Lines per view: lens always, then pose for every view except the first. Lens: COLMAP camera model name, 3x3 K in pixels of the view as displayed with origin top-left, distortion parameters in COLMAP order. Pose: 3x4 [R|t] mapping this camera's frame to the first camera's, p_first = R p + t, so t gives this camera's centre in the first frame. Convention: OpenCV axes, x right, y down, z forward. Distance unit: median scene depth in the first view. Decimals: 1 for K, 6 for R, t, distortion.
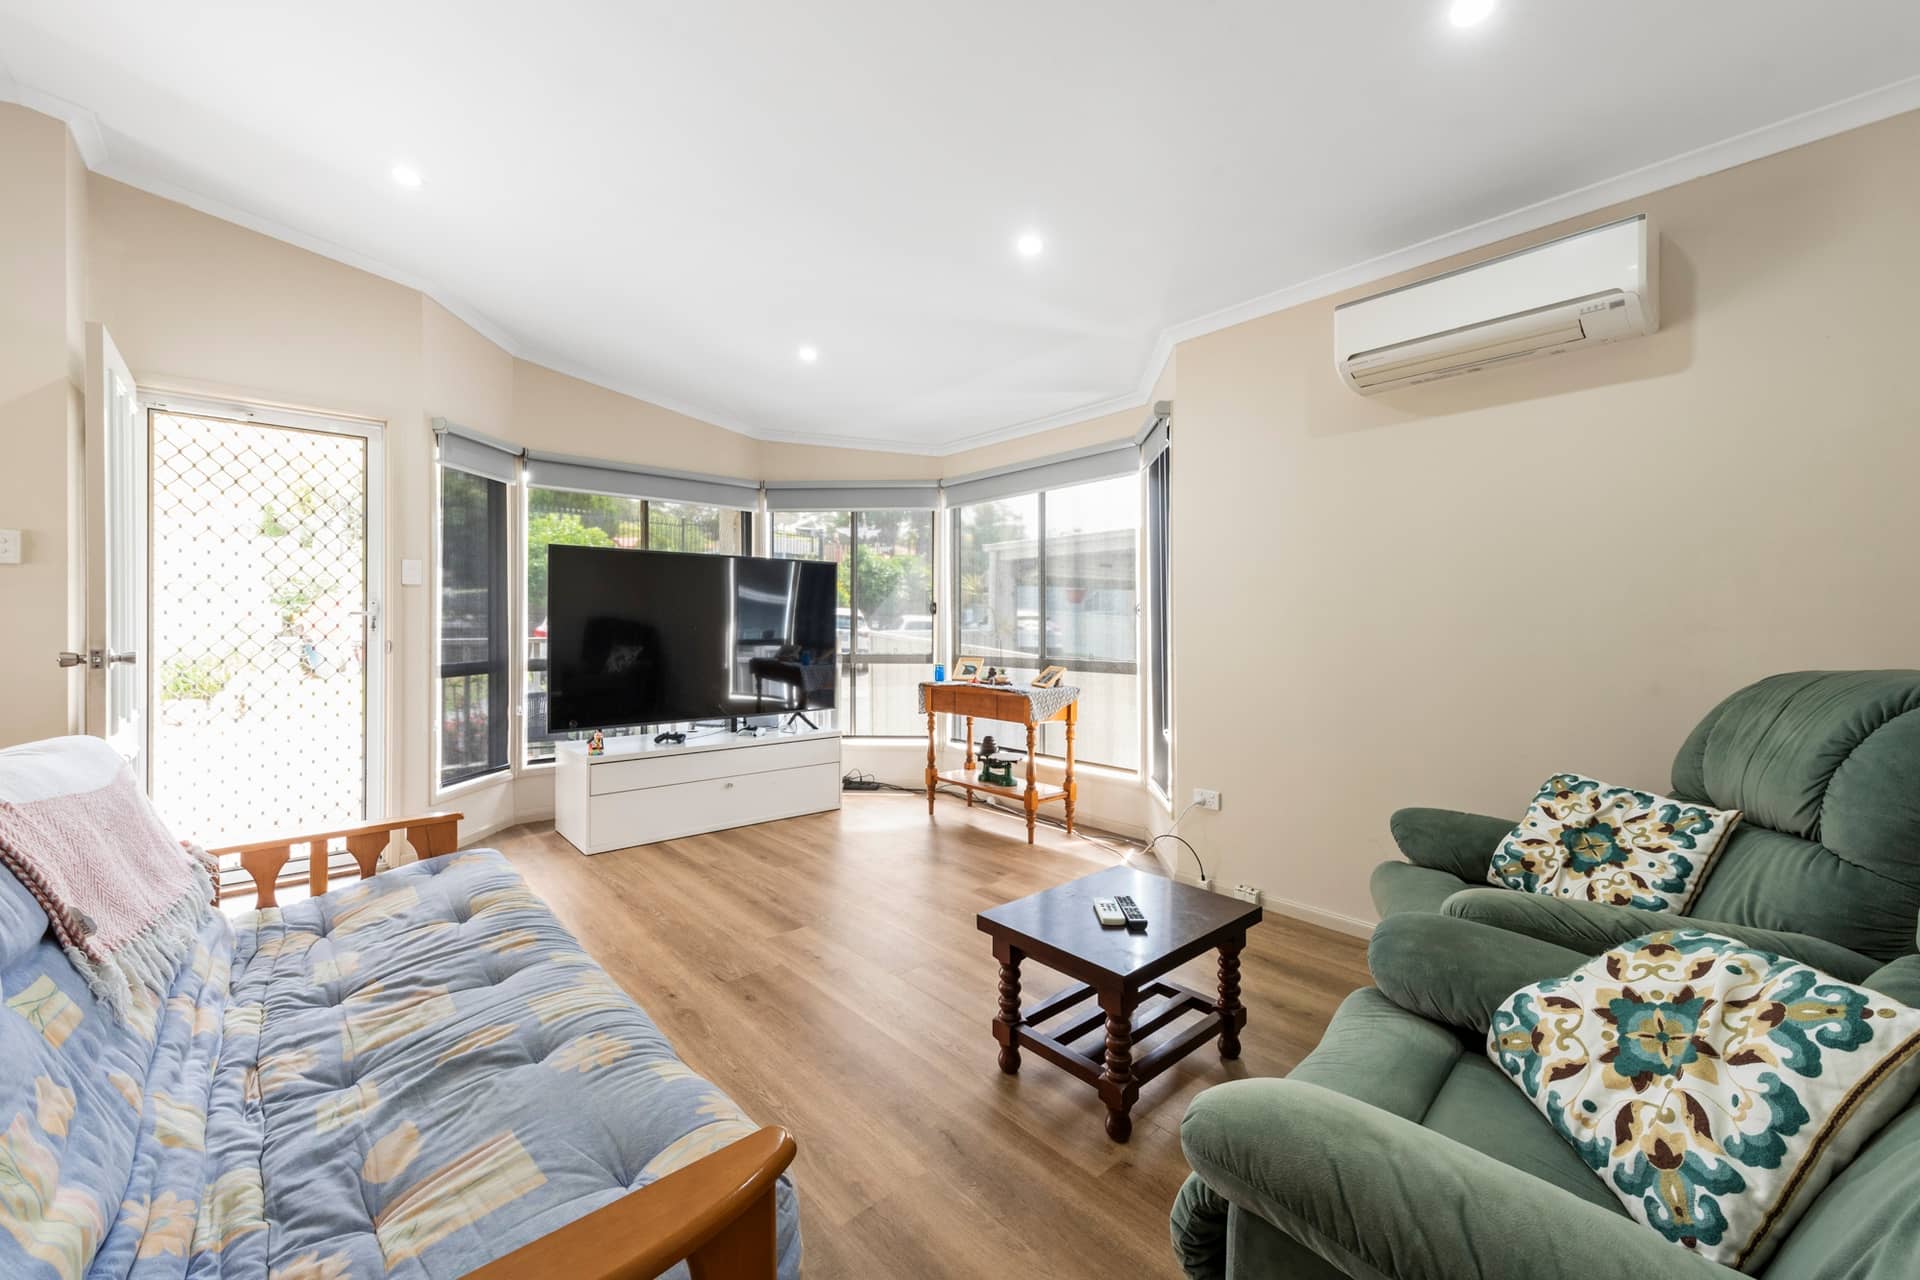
lens RADIAL K [[759.4, 0, 956.3], [0, 759.4, 628.5], [0, 0, 1]] dist [0.001592, 0.000076]
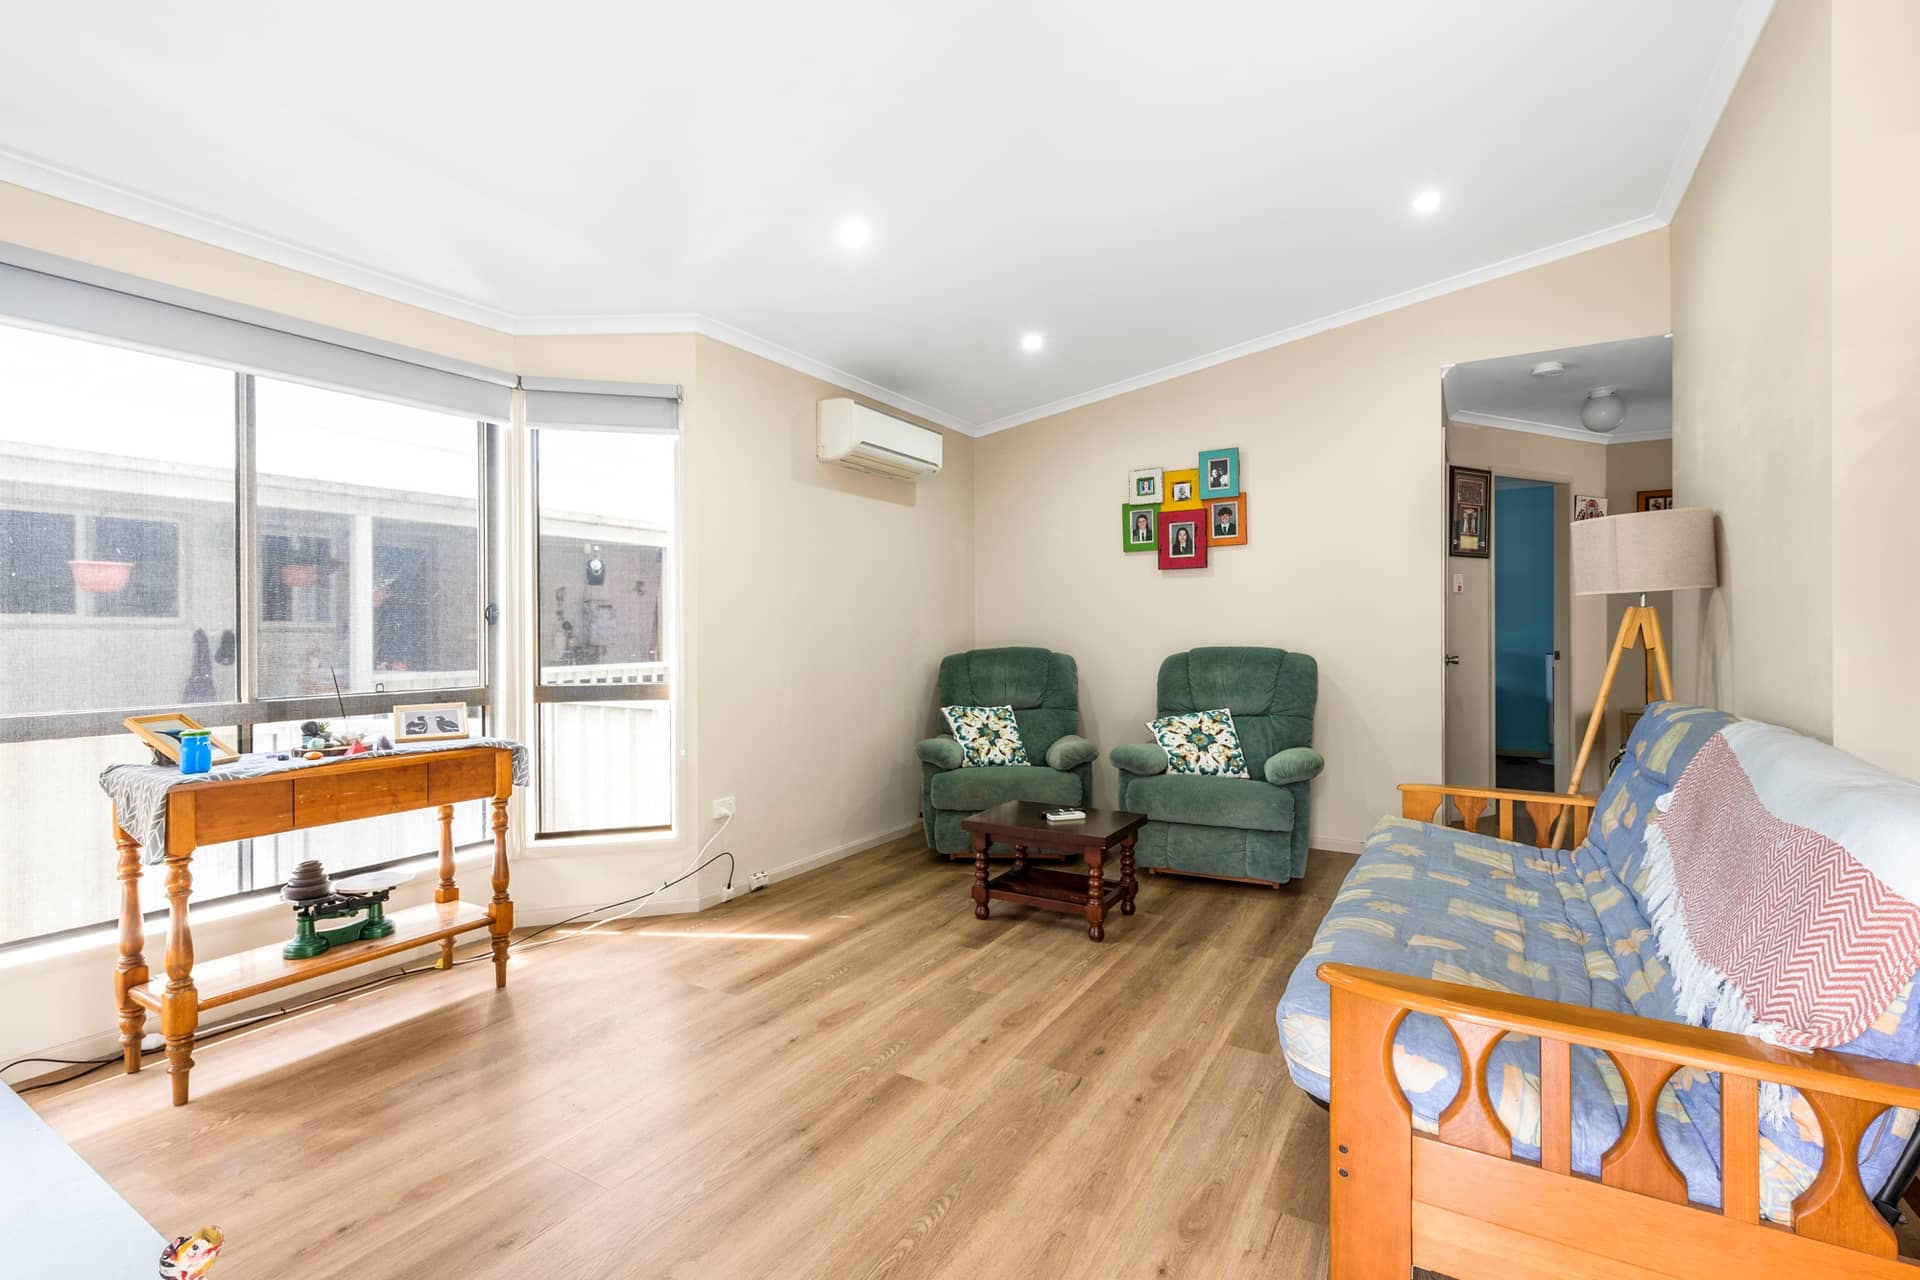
lens RADIAL K [[894.6, 0, 956.8], [0, 894.6, 633.9], [0, 0, 1]] dist [0.000046, -0.000142]
pose [[-0.317177, -0.000964, 0.948366, -0.708177], [0.010565, 0.999934, 0.004550, -0.004243], [-0.948308, 0.011463, -0.317146, 0.869664]]
